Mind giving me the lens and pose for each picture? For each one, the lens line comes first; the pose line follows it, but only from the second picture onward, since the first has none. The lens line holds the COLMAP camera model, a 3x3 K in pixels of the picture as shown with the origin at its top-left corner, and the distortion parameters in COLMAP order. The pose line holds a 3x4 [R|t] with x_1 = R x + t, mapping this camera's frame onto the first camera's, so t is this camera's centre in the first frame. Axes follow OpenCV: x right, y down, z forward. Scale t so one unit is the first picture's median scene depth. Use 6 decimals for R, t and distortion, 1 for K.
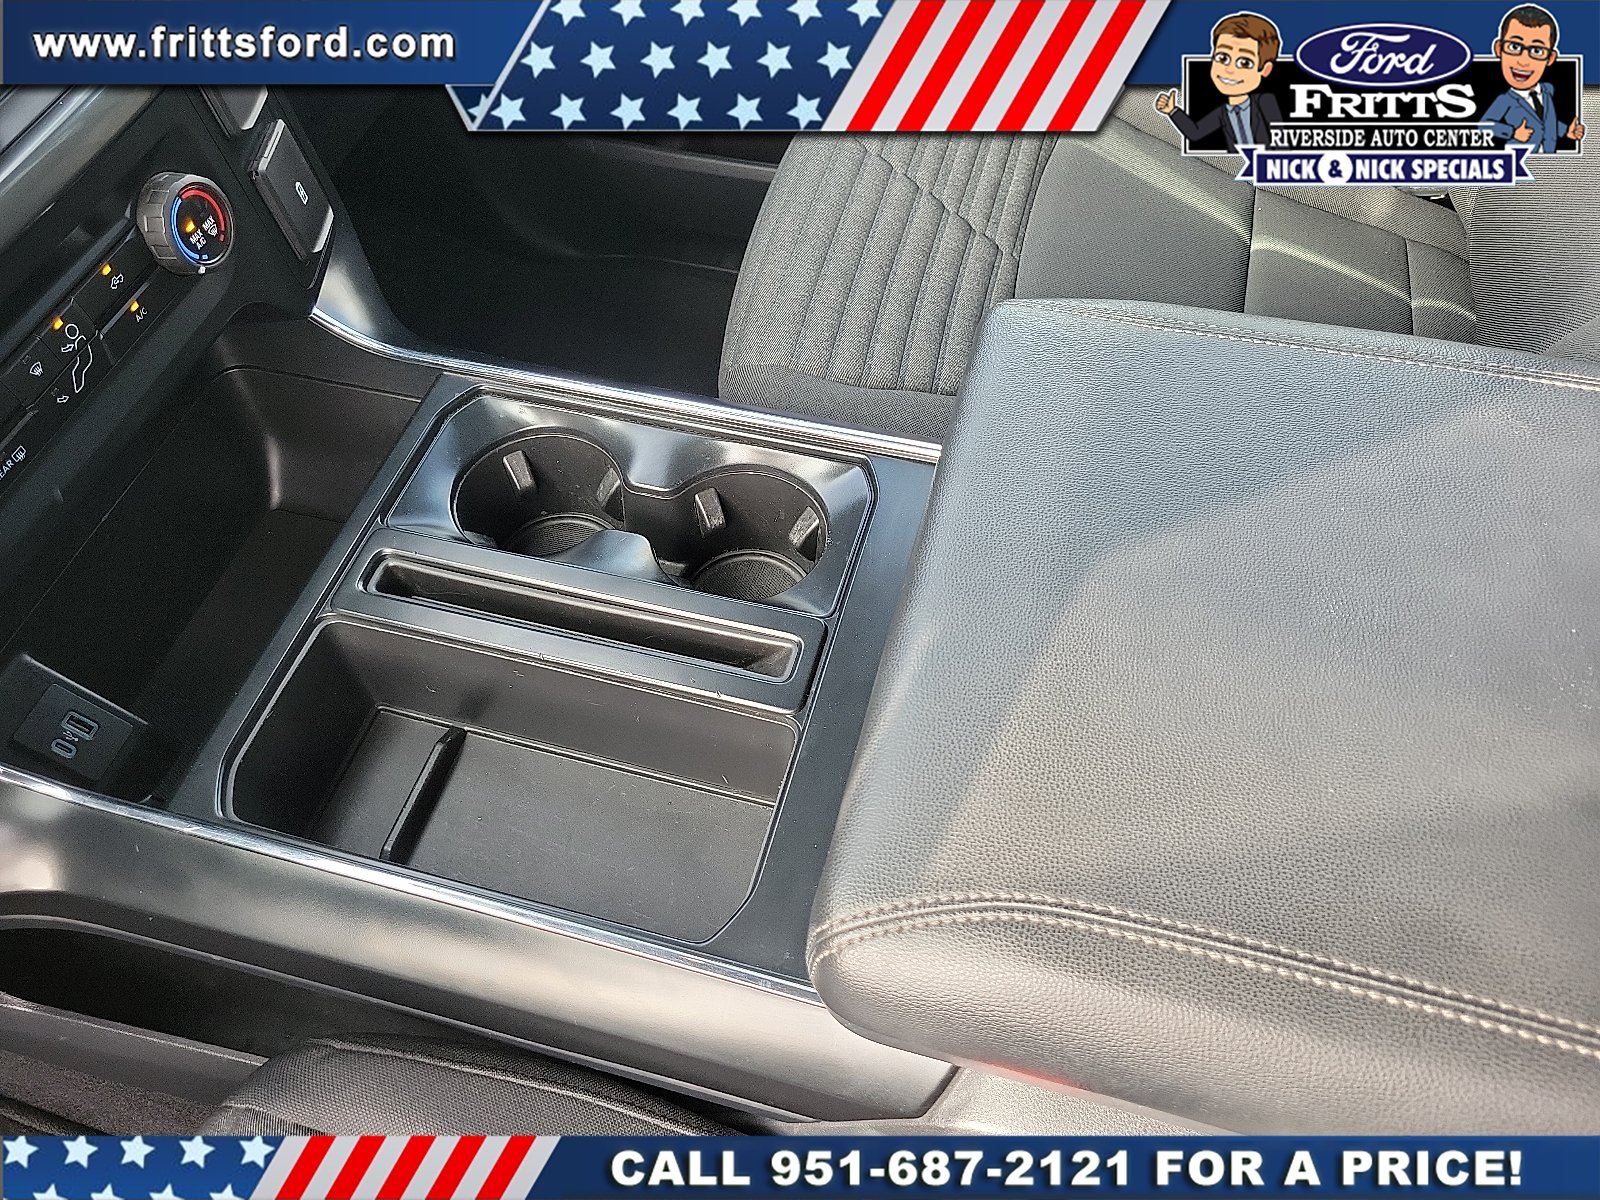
lens RADIAL K [[1199.4, 0, 800.8], [0, 1199.4, 612.4], [0, 0, 1]] dist [0.007786, 0.001124]
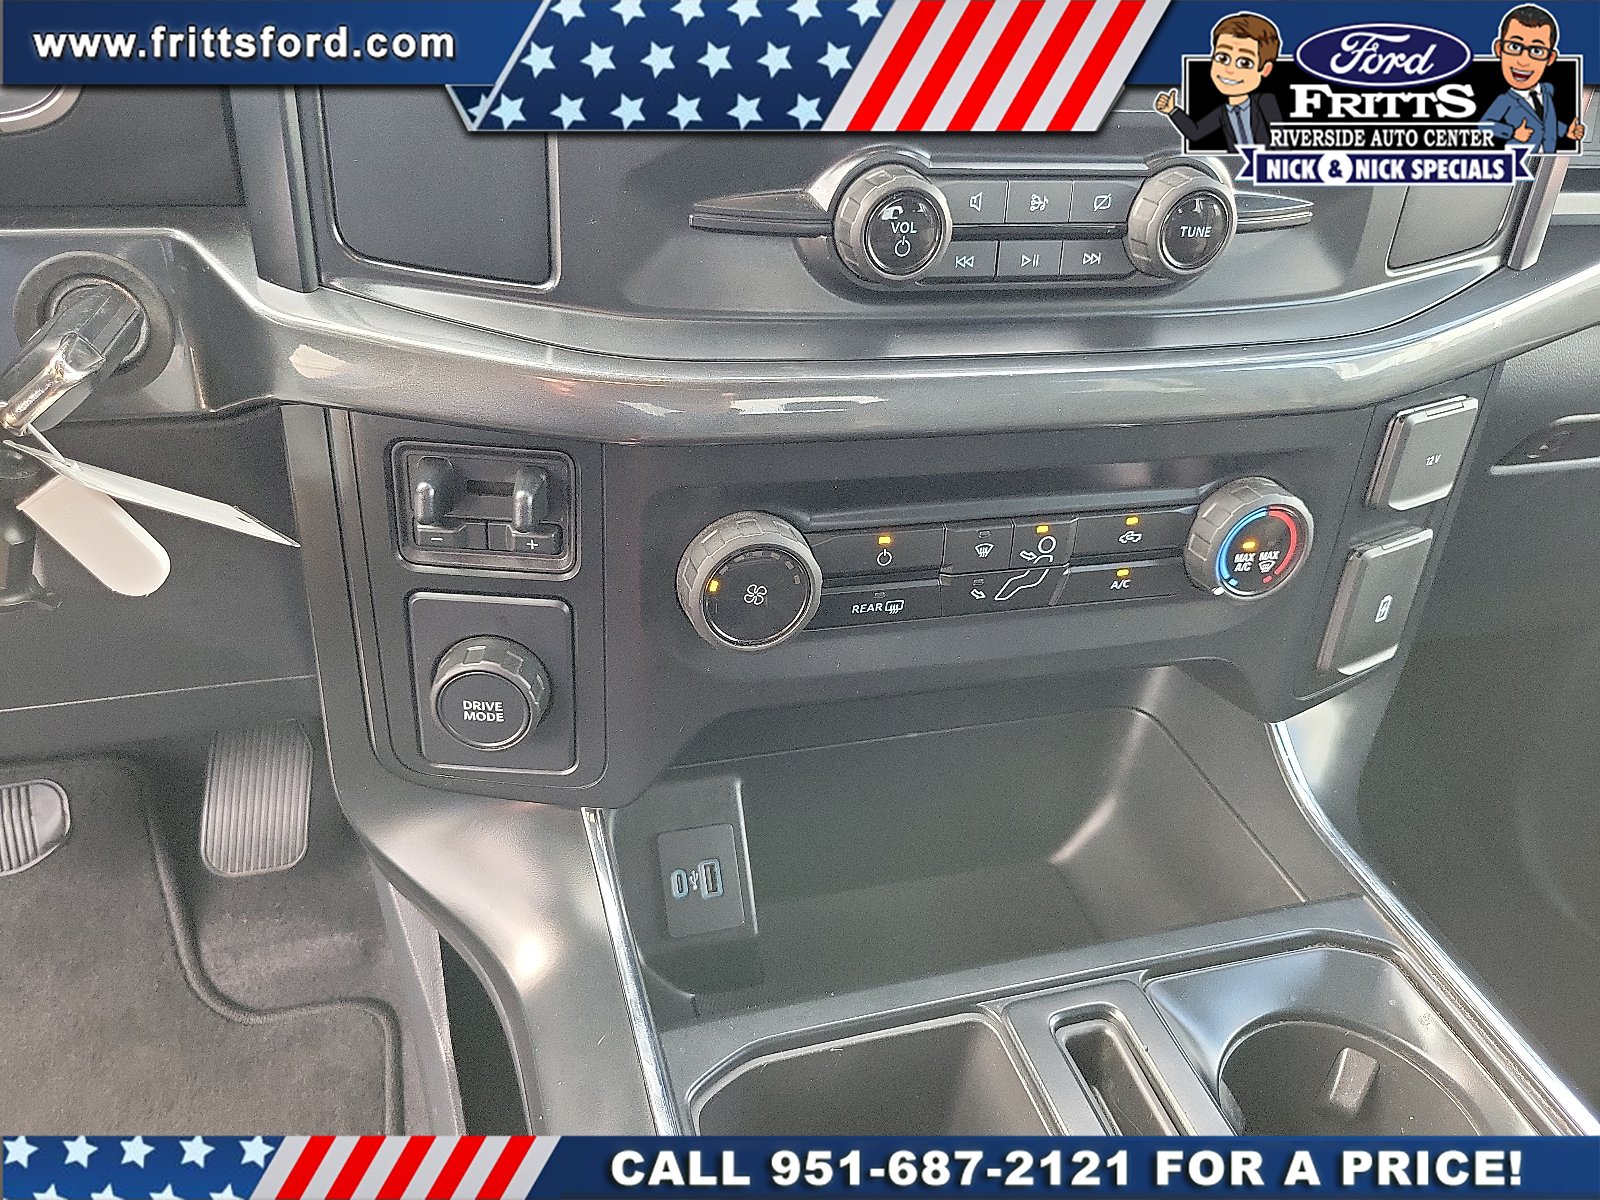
lens RADIAL K [[1199.4, 0, 800.8], [0, 1199.4, 612.4], [0, 0, 1]] dist [0.007786, 0.001124]
pose [[0.531972, 0.544664, -0.648342, -0.133177], [-0.749877, 0.658671, -0.061941, -0.026675], [0.393307, 0.519127, 0.758826, 0.316452]]
